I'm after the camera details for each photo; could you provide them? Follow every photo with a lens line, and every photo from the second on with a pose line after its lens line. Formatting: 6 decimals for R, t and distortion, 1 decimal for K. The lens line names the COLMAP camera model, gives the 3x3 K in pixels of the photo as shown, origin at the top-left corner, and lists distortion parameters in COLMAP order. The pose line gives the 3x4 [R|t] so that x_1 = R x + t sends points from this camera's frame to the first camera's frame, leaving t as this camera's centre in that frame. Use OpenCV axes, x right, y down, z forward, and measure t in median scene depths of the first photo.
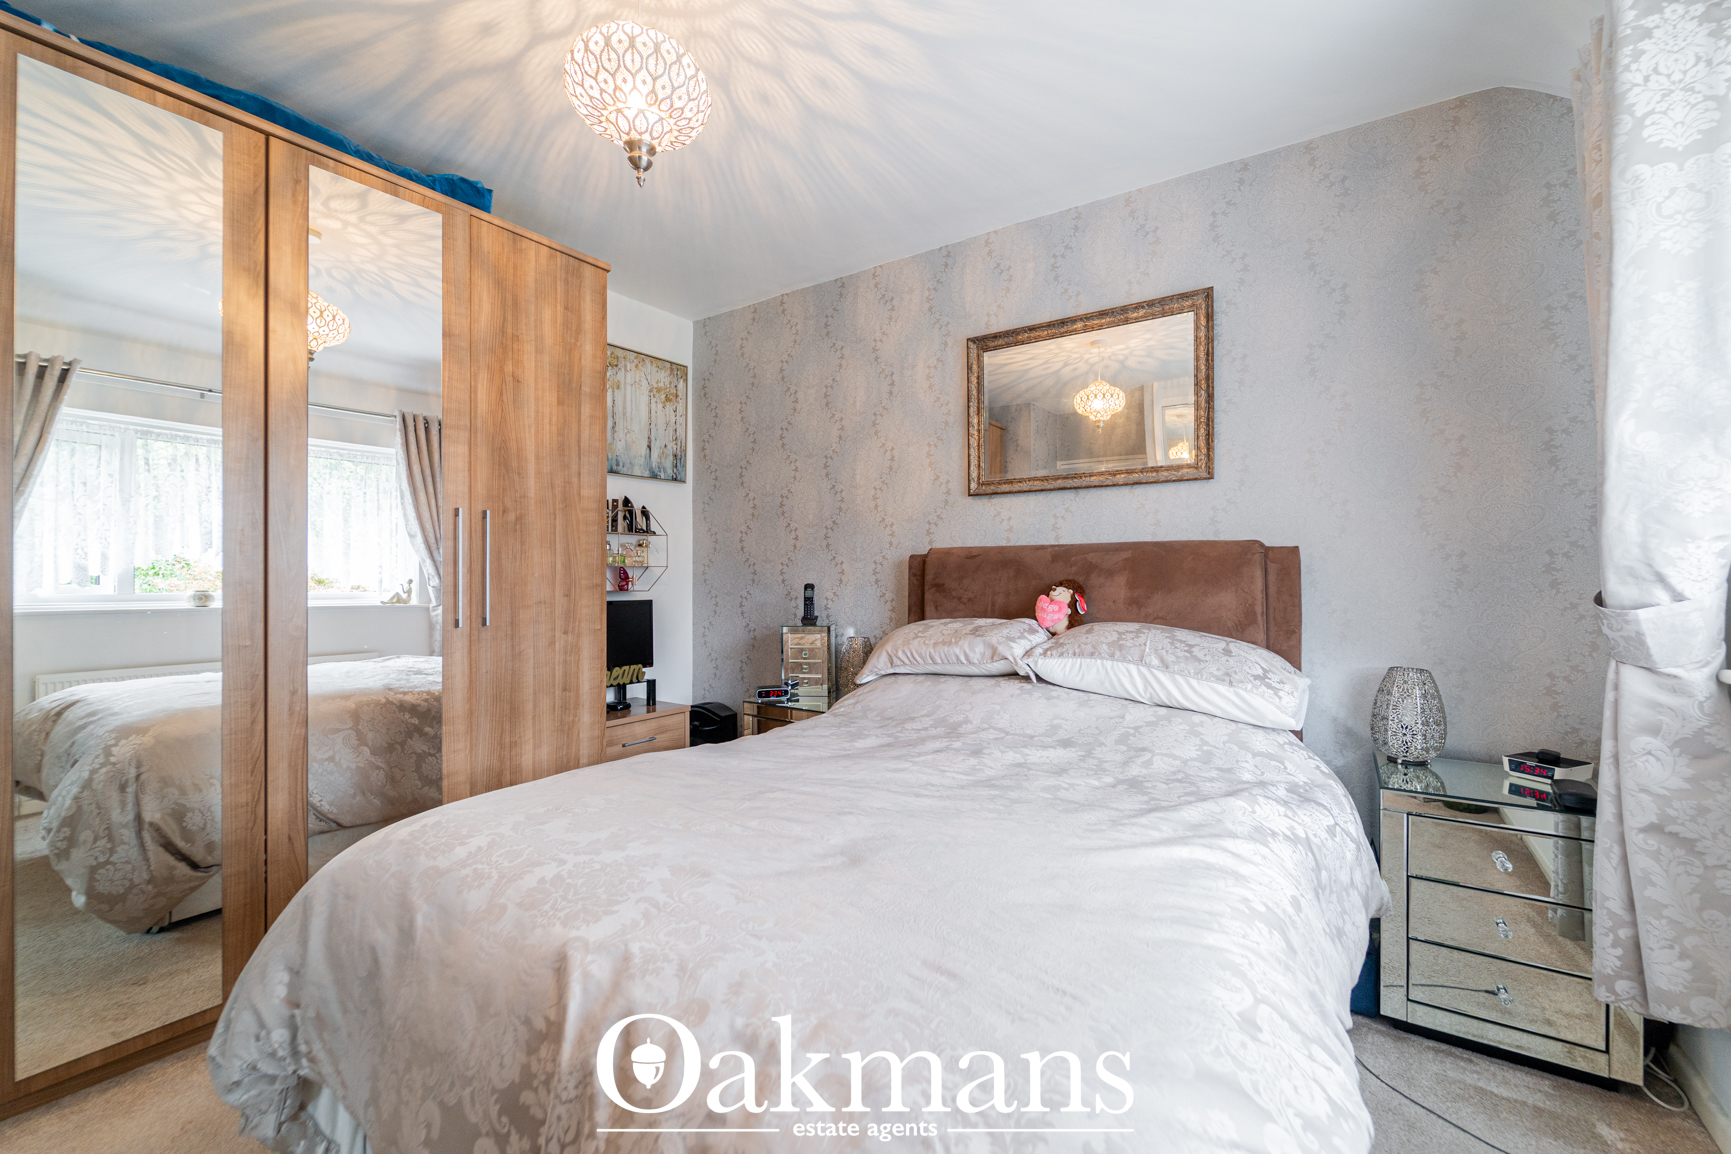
lens RADIAL K [[702.4, 0, 864.8], [0, 702.4, 572.8], [0, 0, 1]] dist [-0.000807, -0.001710]
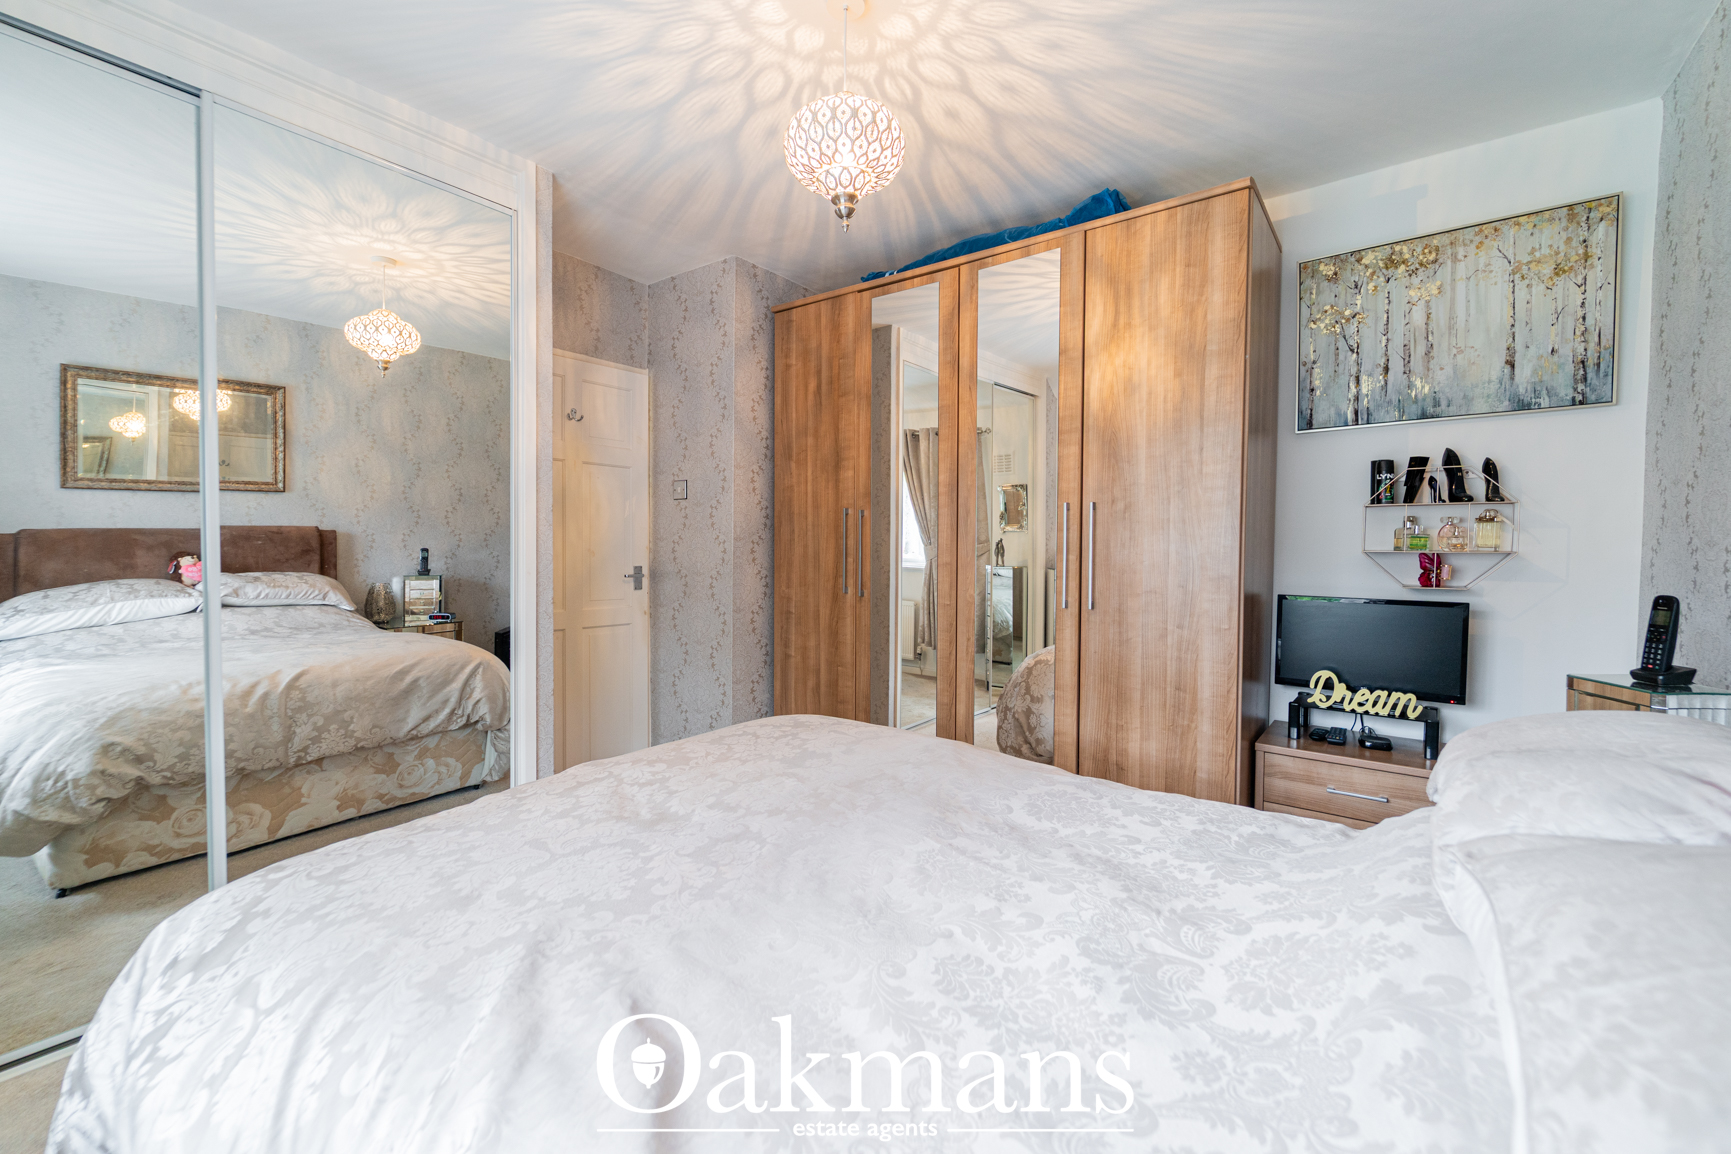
lens RADIAL K [[702.4, 0, 864.0], [0, 702.4, 571.4], [0, 0, 1]] dist [-0.000807, -0.001710]
pose [[-0.043045, 0.038986, -0.998312, 0.516533], [-0.001239, 0.999236, 0.039075, -0.022889], [0.999072, 0.002919, -0.042964, 0.650043]]
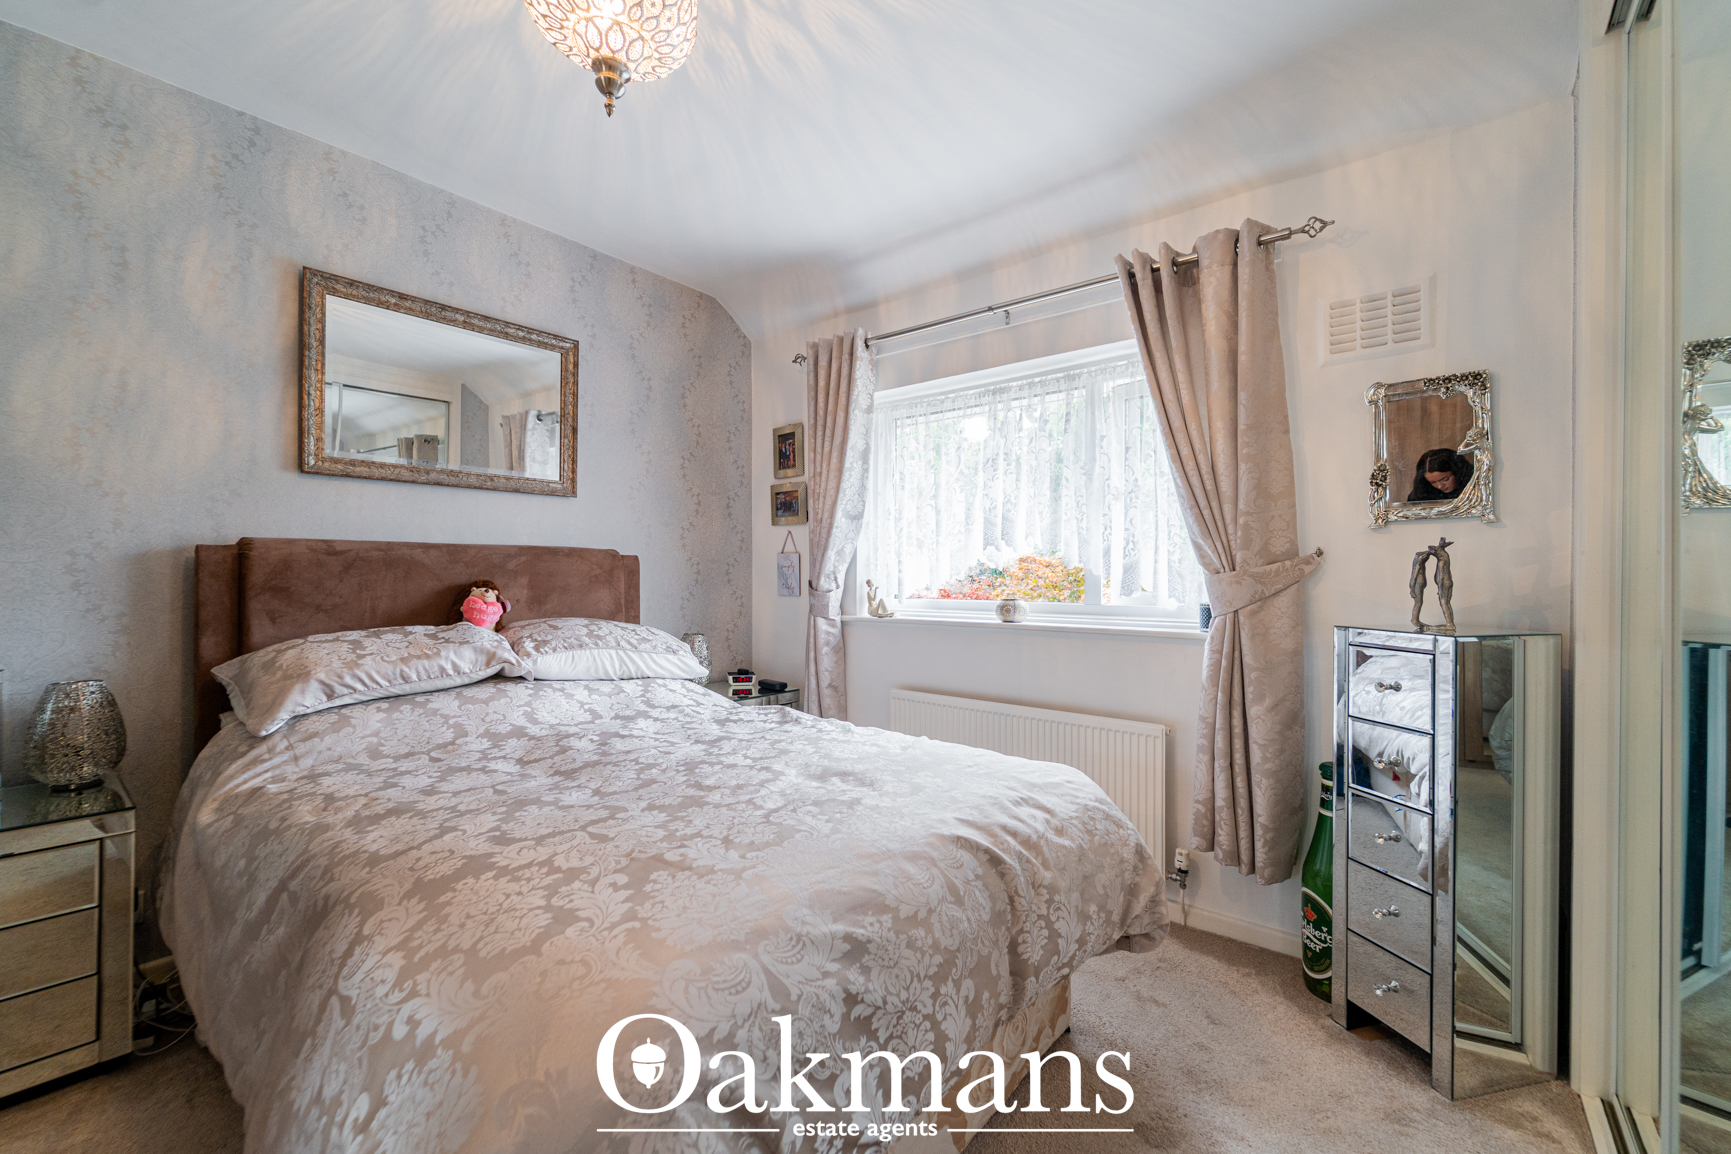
lens RADIAL K [[702.4, 0, 873.0], [0, 702.4, 579.0], [0, 0, 1]] dist [-0.000807, -0.001710]
pose [[0.079325, -0.008111, 0.996816, -0.670909], [-0.012378, 0.999882, 0.009121, -0.008377], [-0.996772, -0.013062, 0.079216, 0.371055]]
